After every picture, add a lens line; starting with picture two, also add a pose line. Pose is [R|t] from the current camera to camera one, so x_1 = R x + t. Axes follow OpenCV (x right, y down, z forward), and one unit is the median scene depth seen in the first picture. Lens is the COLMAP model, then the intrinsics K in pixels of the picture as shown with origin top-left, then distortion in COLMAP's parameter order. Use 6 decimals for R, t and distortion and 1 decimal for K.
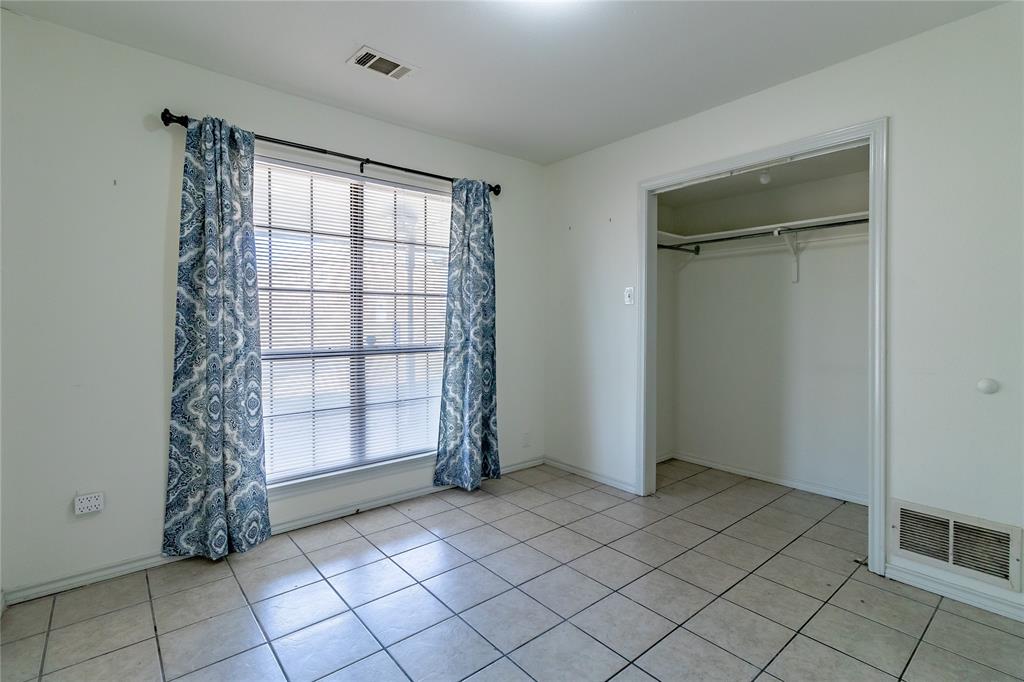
lens RADIAL K [[480.7, 0, 512.4], [0, 480.7, 340.4], [0, 0, 1]] dist [0.001498, -0.000165]
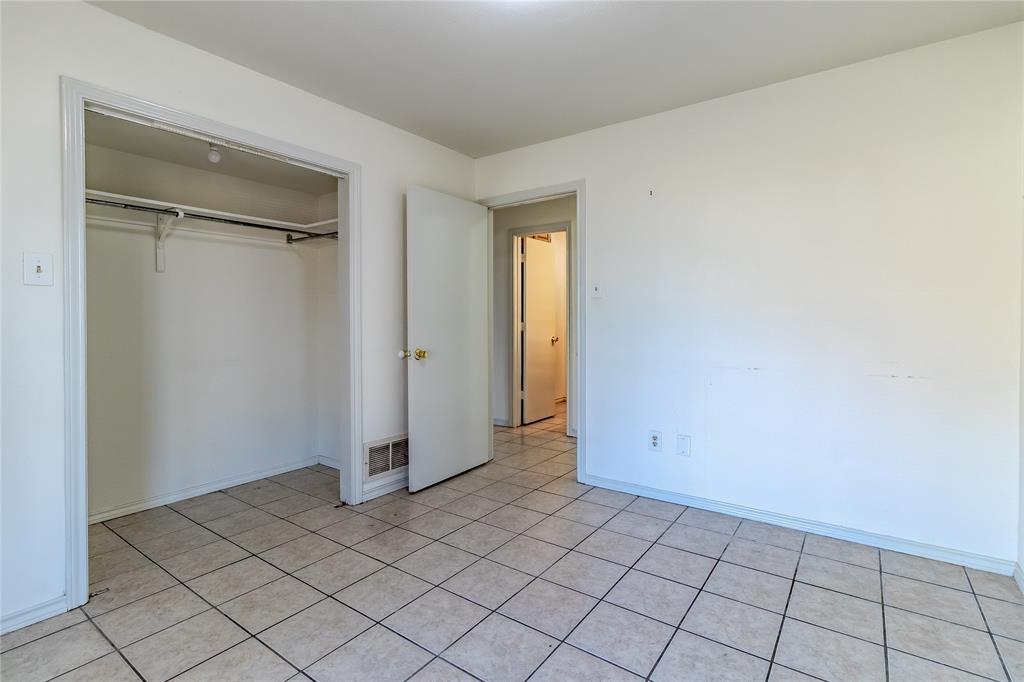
lens RADIAL K [[480.7, 0, 510.6], [0, 480.7, 334.9], [0, 0, 1]] dist [0.001498, -0.000165]
pose [[-0.236714, -0.034257, 0.970975, -0.477923], [0.037492, 0.998312, 0.044362, -0.022306], [-0.970856, 0.046904, -0.235030, 0.670354]]
